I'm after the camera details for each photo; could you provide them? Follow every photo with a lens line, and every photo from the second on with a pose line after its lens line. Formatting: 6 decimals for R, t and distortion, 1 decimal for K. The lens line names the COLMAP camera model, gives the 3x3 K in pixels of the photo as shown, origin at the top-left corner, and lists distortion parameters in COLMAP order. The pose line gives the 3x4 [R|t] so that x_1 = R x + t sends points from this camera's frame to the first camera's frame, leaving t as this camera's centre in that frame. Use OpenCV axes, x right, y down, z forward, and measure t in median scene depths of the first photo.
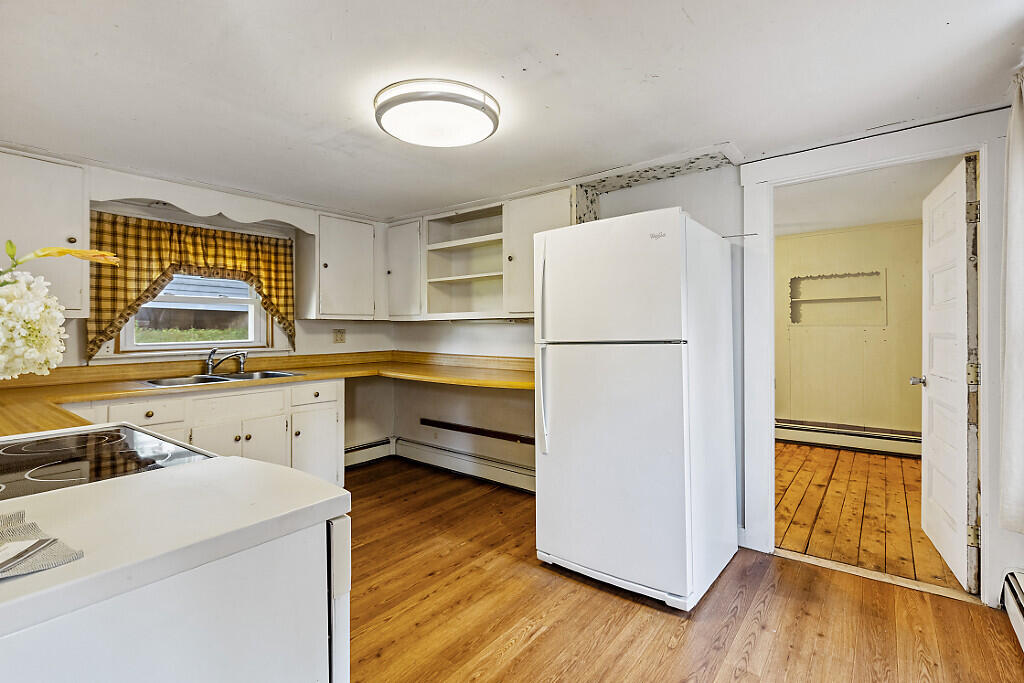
lens RADIAL K [[463.4, 0, 508.2], [0, 463.4, 314.6], [0, 0, 1]] dist [-0.000537, 0.000012]
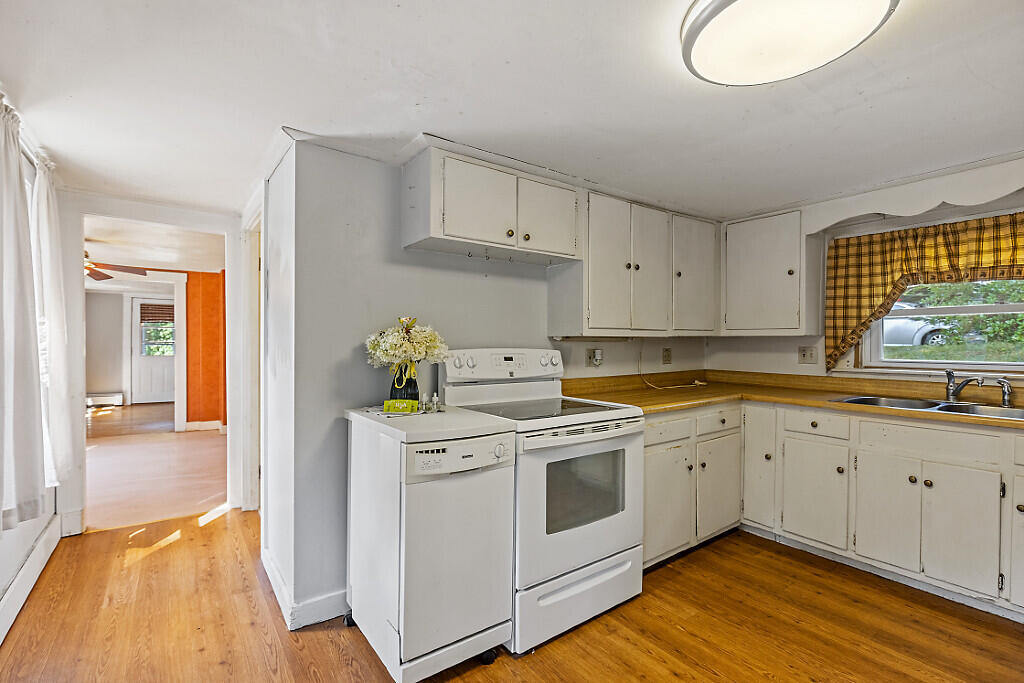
lens RADIAL K [[470.5, 0, 507.5], [0, 470.5, 336.2], [0, 0, 1]] dist [0.000307, 0.000265]
pose [[-0.266805, -0.011795, -0.963678, 0.397310], [0.020474, 0.999630, -0.017904, 0.014241], [0.963533, -0.024507, -0.266465, 0.514444]]
